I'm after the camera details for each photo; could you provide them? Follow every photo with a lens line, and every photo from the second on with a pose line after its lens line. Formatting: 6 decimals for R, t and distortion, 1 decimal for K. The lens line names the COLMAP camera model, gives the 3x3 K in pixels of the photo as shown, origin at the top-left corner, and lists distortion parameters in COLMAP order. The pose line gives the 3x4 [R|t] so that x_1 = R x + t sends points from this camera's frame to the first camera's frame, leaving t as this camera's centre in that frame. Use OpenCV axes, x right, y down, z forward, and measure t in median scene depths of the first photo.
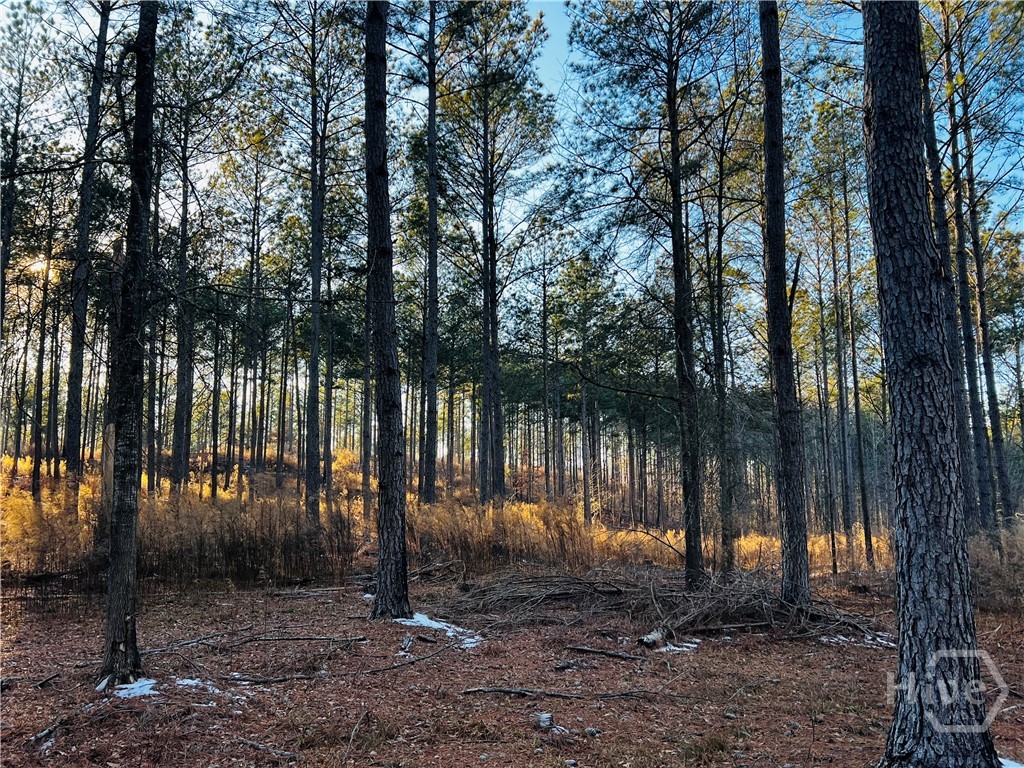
lens RADIAL K [[758.2, 0, 512.9], [0, 758.2, 383.4], [0, 0, 1]] dist [0.032455, -0.037638]
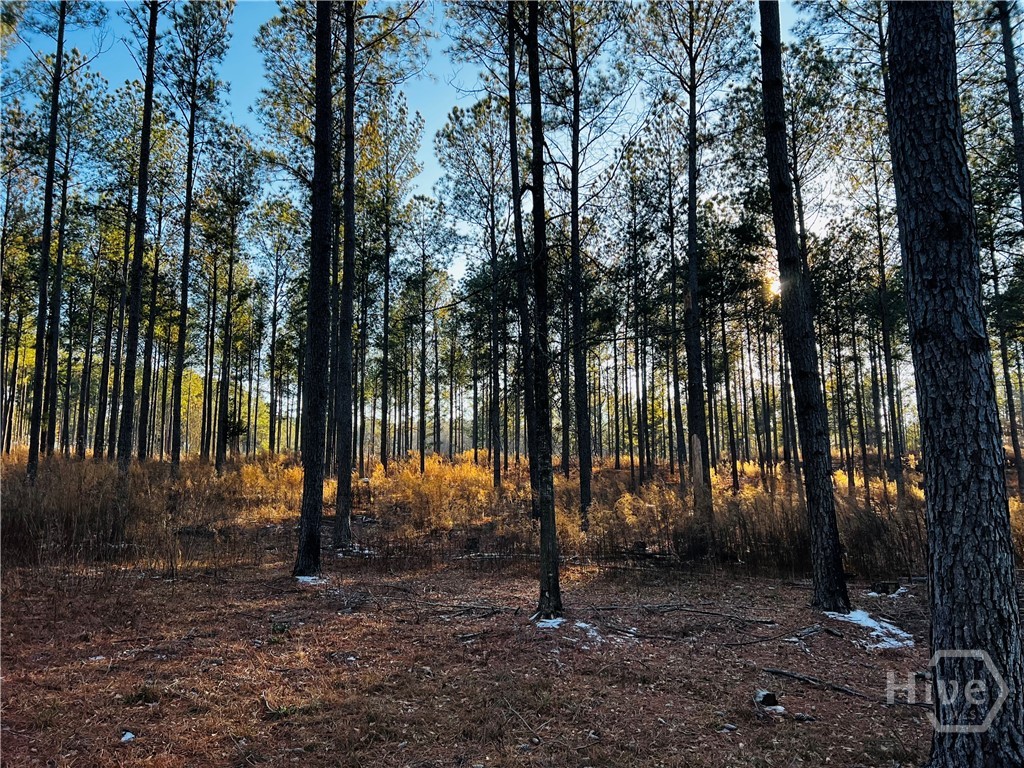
lens RADIAL K [[758.2, 0, 517.2], [0, 758.2, 382.9], [0, 0, 1]] dist [0.032455, -0.037638]
pose [[0.620293, -0.113102, -0.776173, 0.646003], [0.112522, 0.992145, -0.054649, 0.014437], [0.776258, -0.053438, 0.628147, 0.055766]]
